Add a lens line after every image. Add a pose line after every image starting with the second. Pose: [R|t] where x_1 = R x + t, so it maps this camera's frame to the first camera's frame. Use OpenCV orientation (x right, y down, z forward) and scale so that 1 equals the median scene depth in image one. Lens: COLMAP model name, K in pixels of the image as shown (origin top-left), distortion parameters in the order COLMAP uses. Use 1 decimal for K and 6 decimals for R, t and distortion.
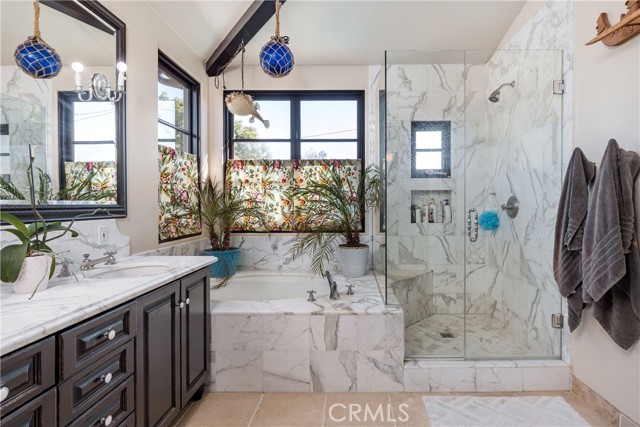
lens RADIAL K [[316.4, 0, 331.1], [0, 316.4, 204.0], [0, 0, 1]] dist [-0.000785, -0.000612]
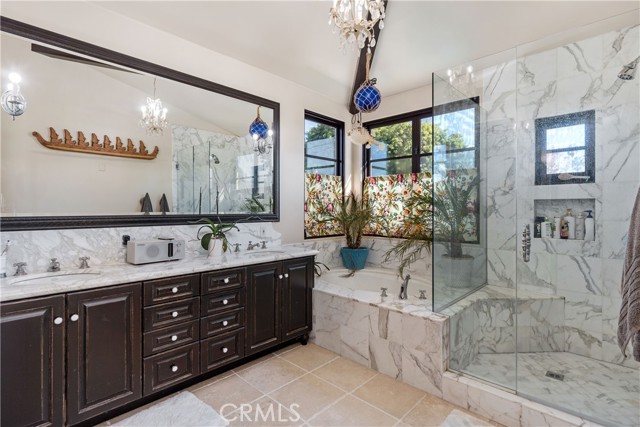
lens RADIAL K [[316.4, 0, 331.1], [0, 316.4, 204.0], [0, 0, 1]] dist [-0.000785, -0.000612]
pose [[0.728550, -0.005214, -0.684973, 0.450238], [-0.002336, 0.999946, -0.010097, -0.021763], [0.684989, 0.008956, 0.728499, -0.006905]]
